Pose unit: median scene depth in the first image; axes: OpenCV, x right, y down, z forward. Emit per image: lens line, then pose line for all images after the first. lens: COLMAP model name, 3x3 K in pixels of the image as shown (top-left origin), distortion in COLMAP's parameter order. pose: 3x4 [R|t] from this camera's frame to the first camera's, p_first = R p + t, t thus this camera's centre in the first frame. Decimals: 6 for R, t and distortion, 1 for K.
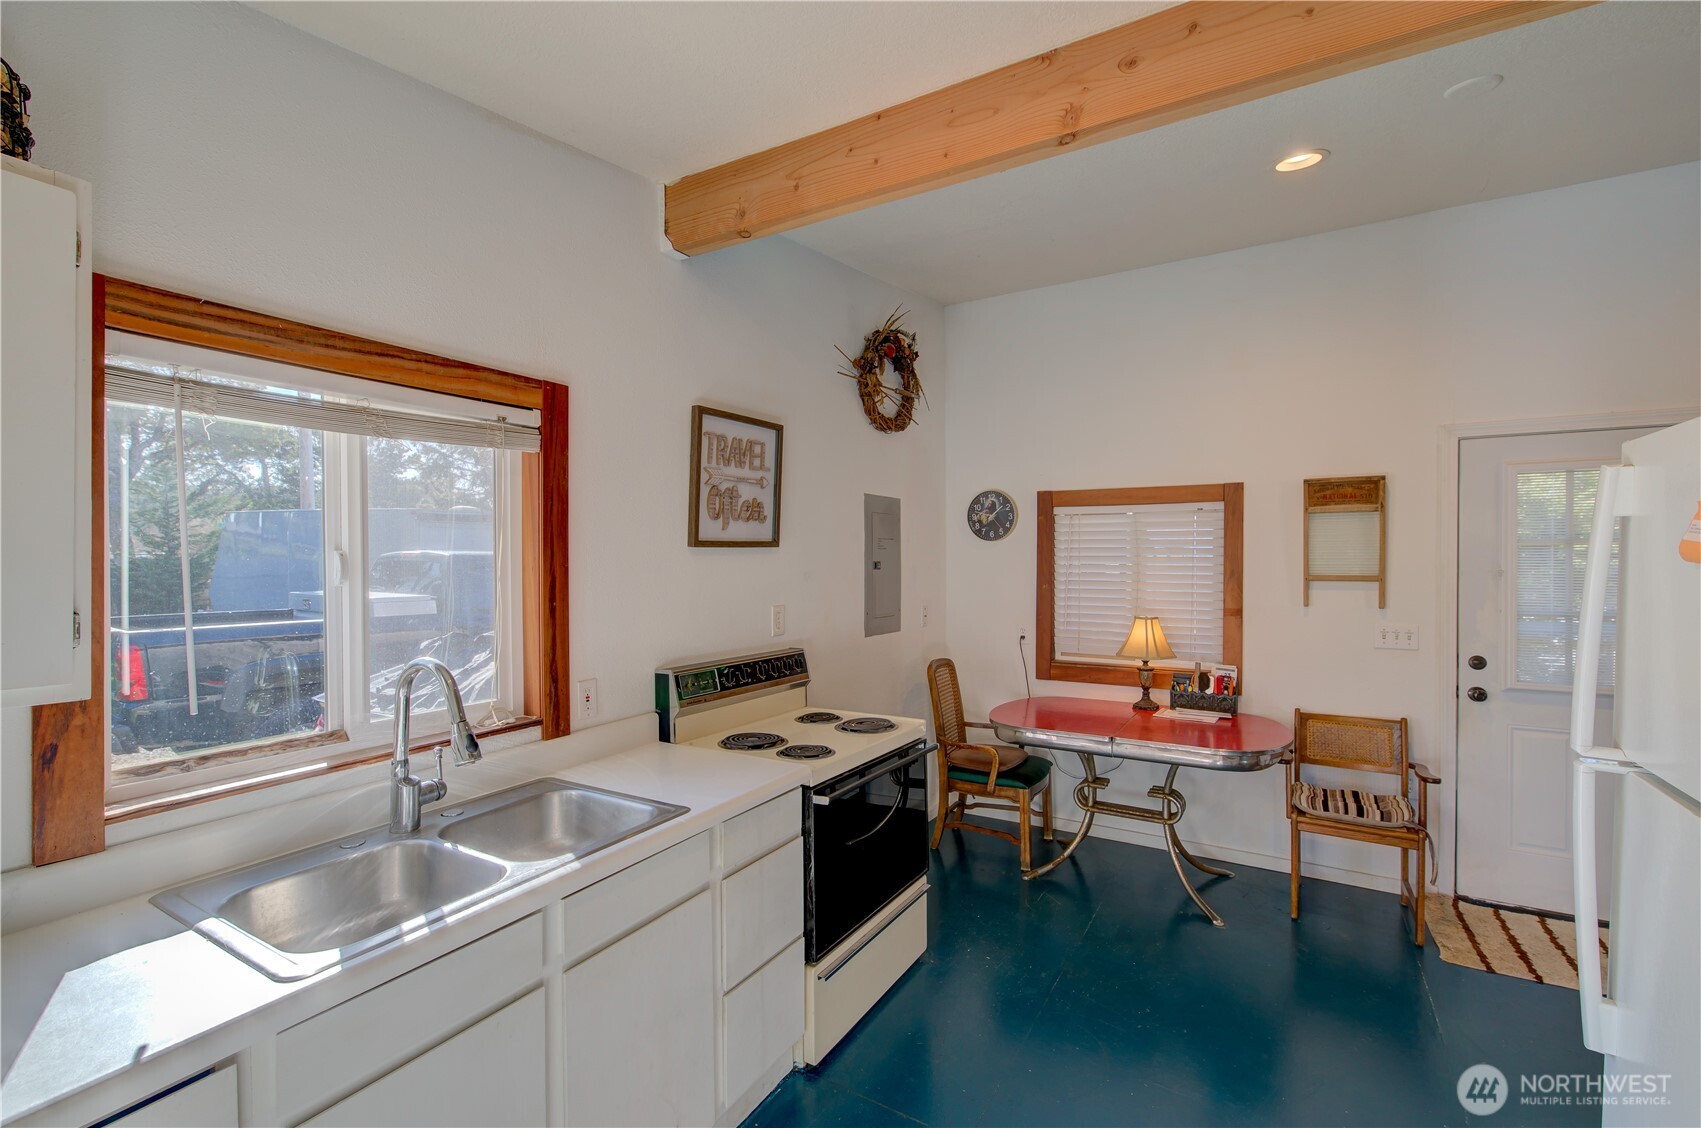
lens RADIAL K [[746.5, 0, 856.2], [0, 746.5, 559.8], [0, 0, 1]] dist [-0.002677, 0.000072]
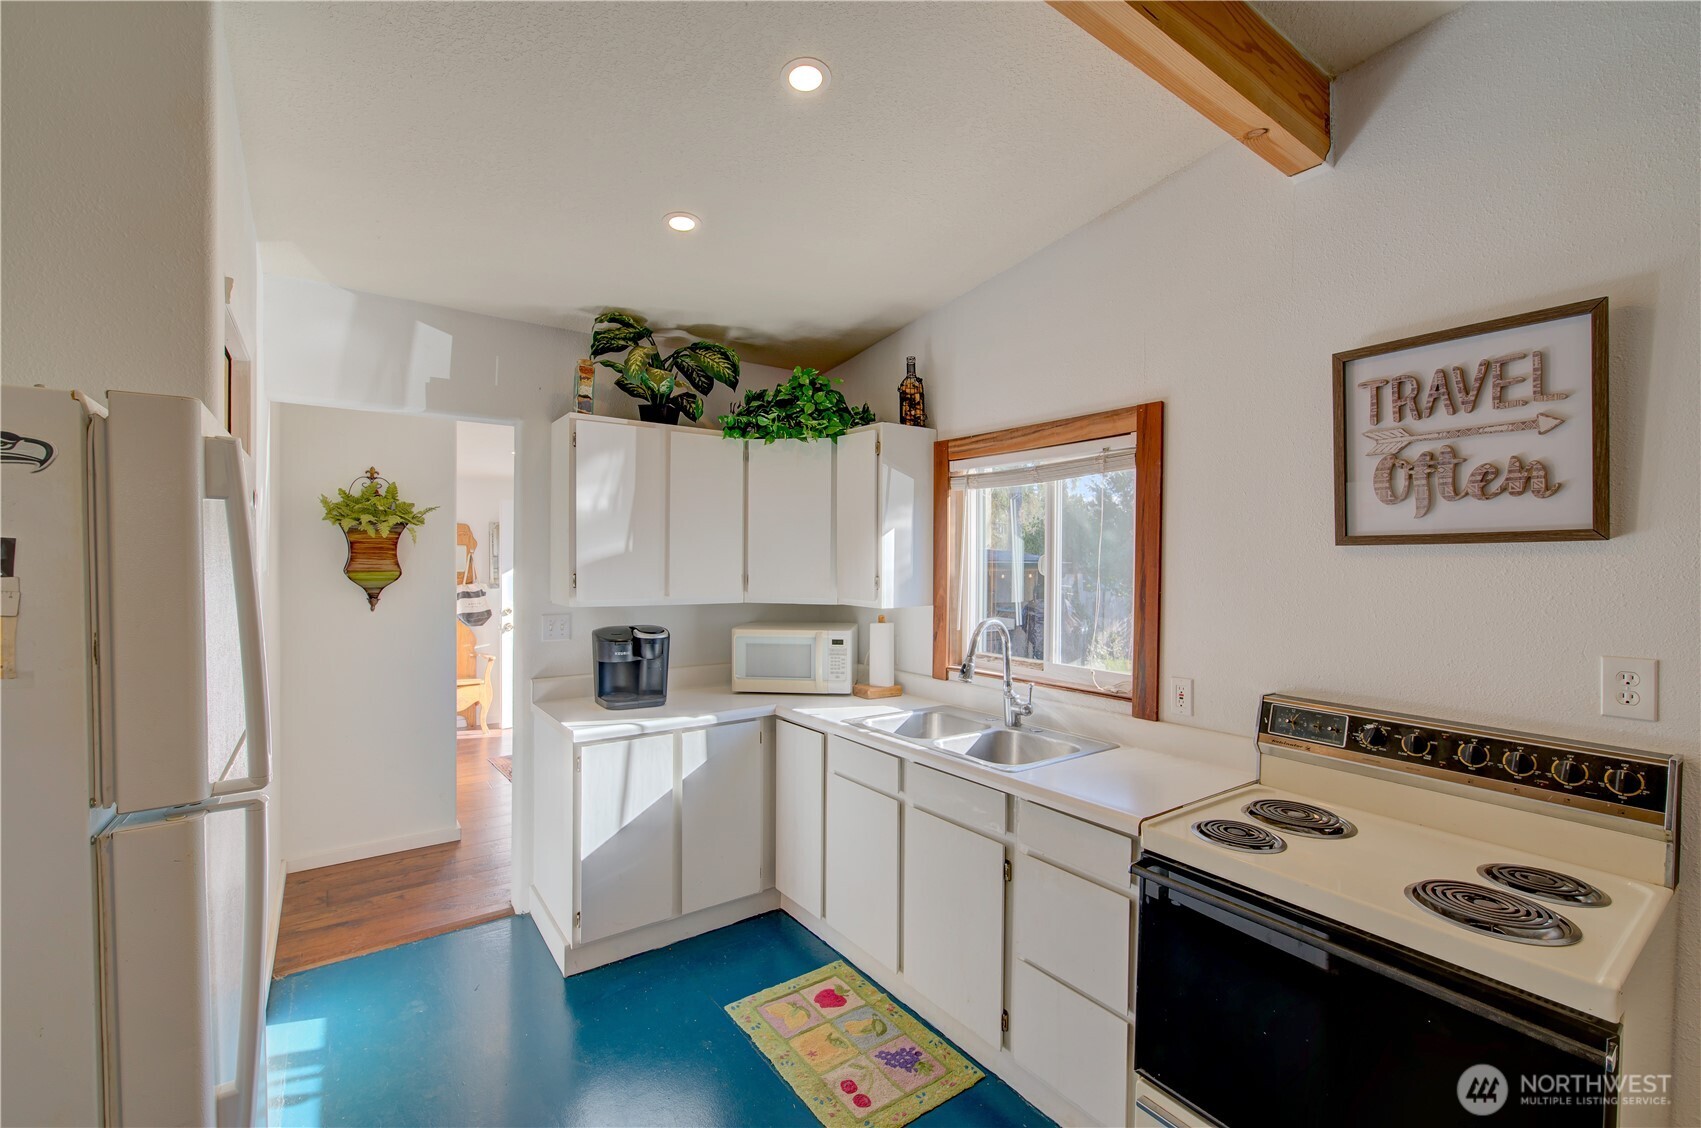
lens RADIAL K [[720.8, 0, 851.0], [0, 720.8, 565.2], [0, 0, 1]] dist [0.000210, 0.000181]
pose [[-0.398879, 0.005653, -0.916986, 0.603183], [-0.008407, 0.999916, 0.009821, -0.000480], [0.916965, 0.011626, -0.398799, 0.802022]]
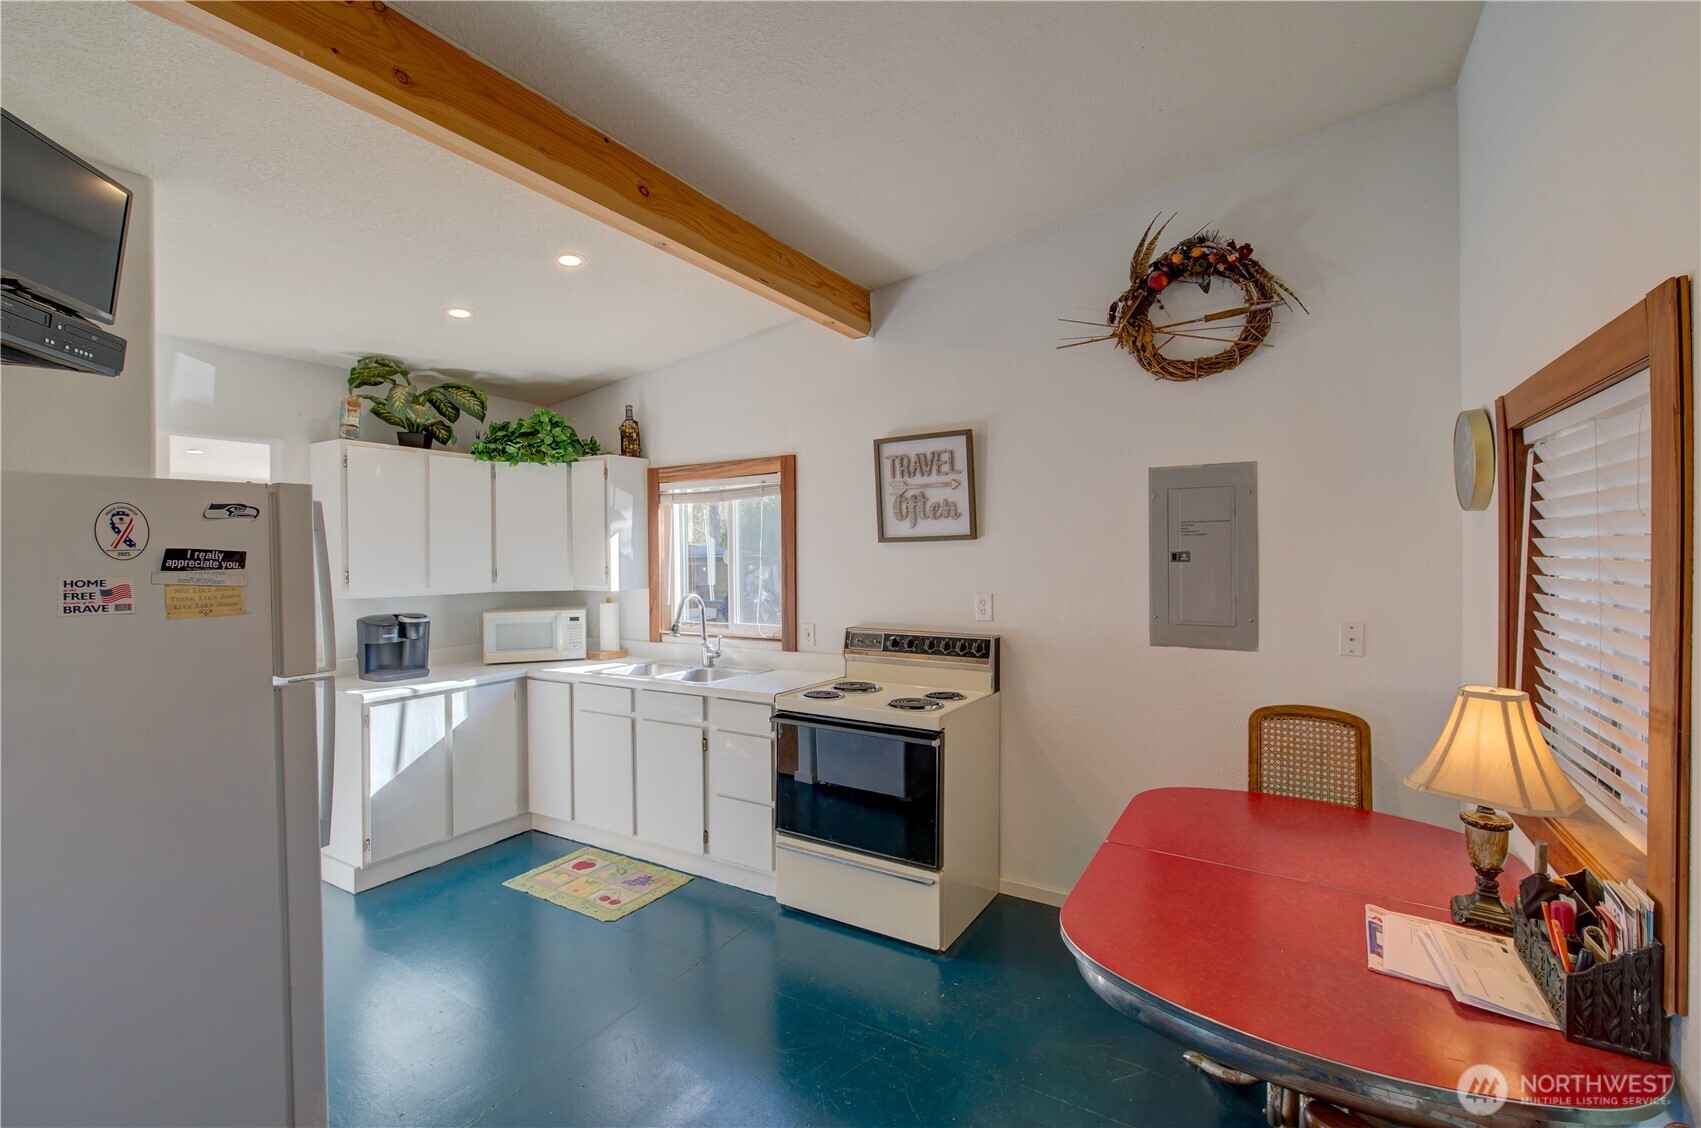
lens RADIAL K [[746.5, 0, 856.2], [0, 746.5, 559.8], [0, 0, 1]] dist [-0.002677, 0.000072]
pose [[-0.003495, 0.010156, -0.999942, 1.100993], [0.008868, 0.999909, 0.010125, -0.000245], [0.999955, -0.008832, -0.003585, 0.917024]]
